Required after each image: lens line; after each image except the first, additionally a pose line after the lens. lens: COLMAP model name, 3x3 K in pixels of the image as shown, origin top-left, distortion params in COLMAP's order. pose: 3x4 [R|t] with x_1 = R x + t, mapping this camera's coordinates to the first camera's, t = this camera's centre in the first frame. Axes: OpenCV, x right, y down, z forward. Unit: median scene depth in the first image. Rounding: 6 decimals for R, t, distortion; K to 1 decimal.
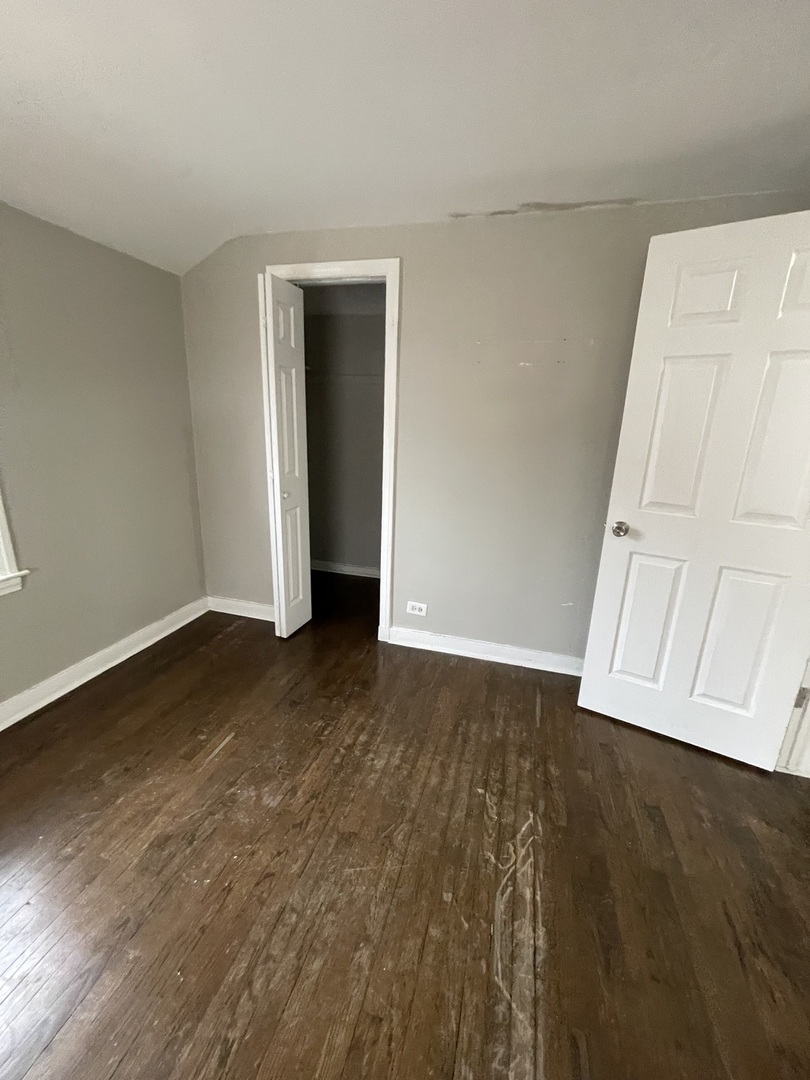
lens RADIAL K [[434.9, 0, 402.4], [0, 434.9, 538.8], [0, 0, 1]] dist [-0.004109, 0.000630]
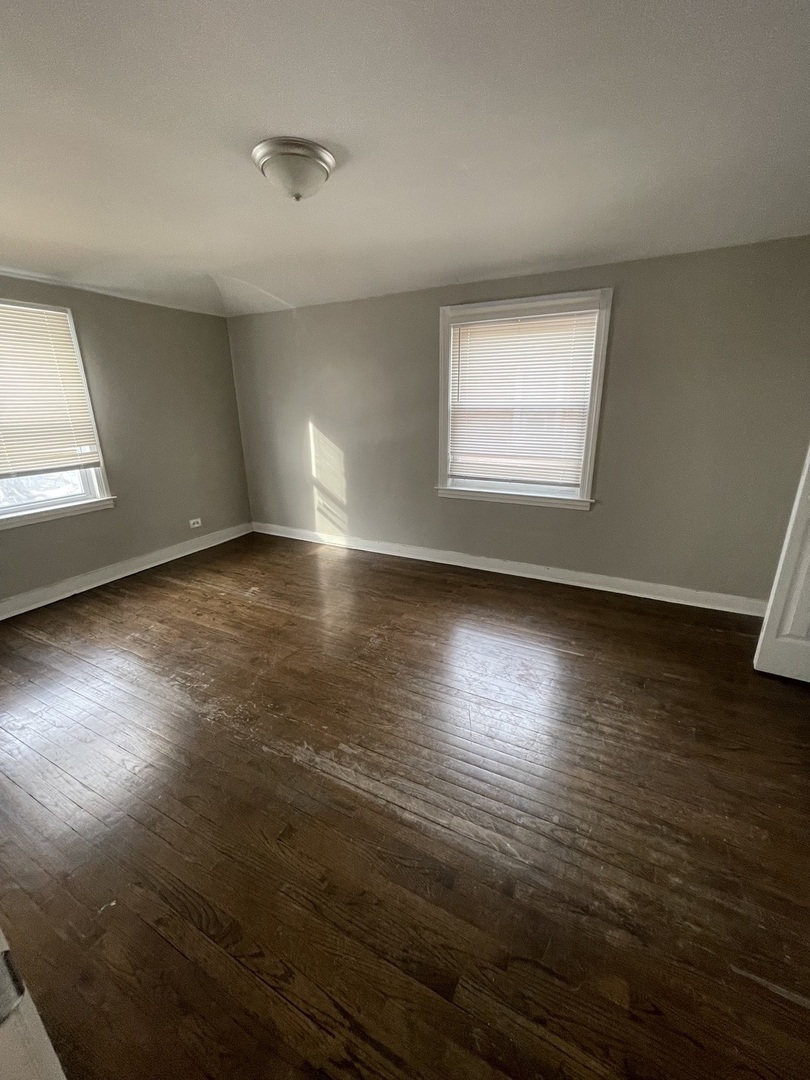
lens RADIAL K [[434.9, 0, 402.4], [0, 434.9, 538.8], [0, 0, 1]] dist [-0.004109, 0.000630]
pose [[-0.208530, 0.267833, -0.940628, 0.848250], [-0.253672, 0.914045, 0.316500, -0.127869], [0.944545, 0.304611, -0.122664, 0.590341]]
